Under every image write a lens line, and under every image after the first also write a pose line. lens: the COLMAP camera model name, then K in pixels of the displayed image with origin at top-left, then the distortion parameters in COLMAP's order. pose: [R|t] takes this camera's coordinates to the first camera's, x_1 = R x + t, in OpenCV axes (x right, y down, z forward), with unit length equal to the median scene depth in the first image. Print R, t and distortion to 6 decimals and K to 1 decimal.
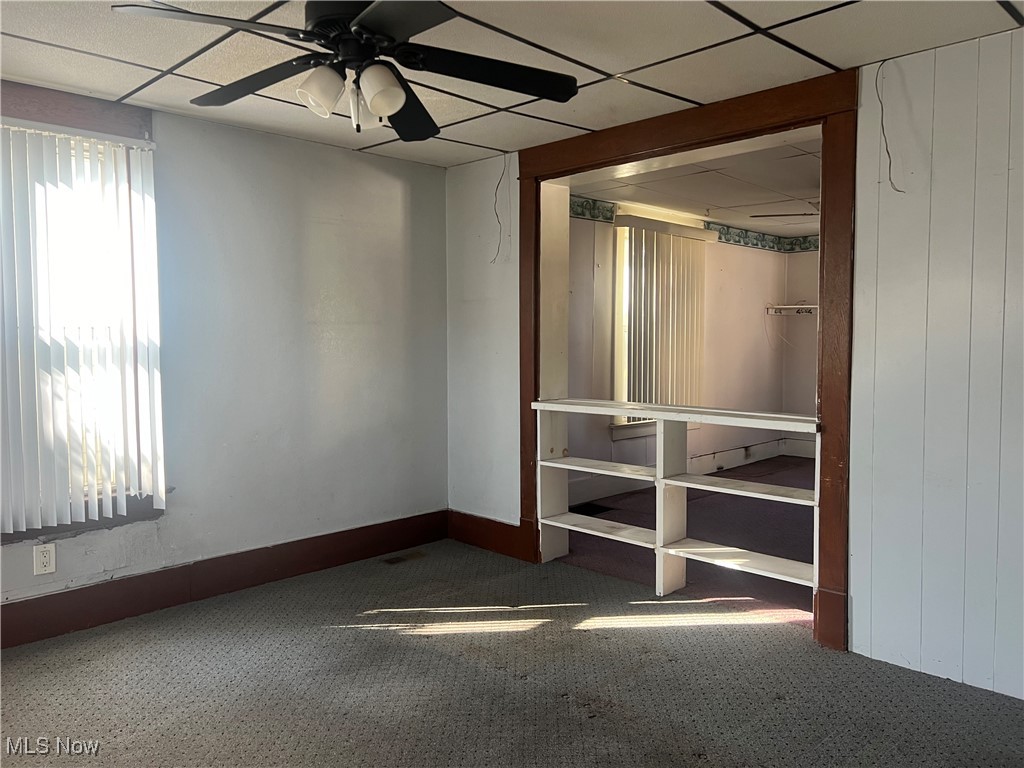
lens RADIAL K [[770.3, 0, 513.4], [0, 770.3, 385.1], [0, 0, 1]] dist [0.076245, -0.085480]
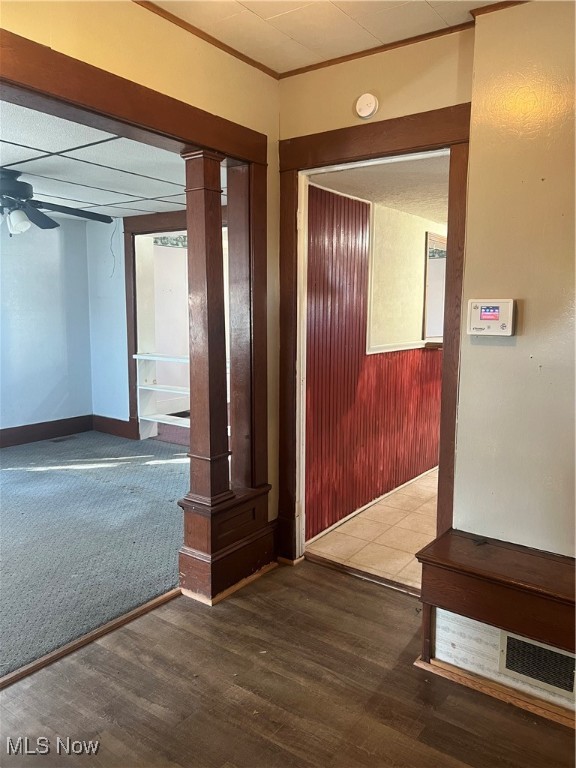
lens RADIAL K [[577.7, 0, 286.9], [0, 577.7, 382.4], [0, 0, 1]] dist [0.076245, -0.085480]
pose [[0.988221, -0.006993, 0.152871, 0.174084], [-0.004395, 0.997247, 0.074024, -0.016475], [-0.152967, -0.073824, 0.985470, -0.443398]]
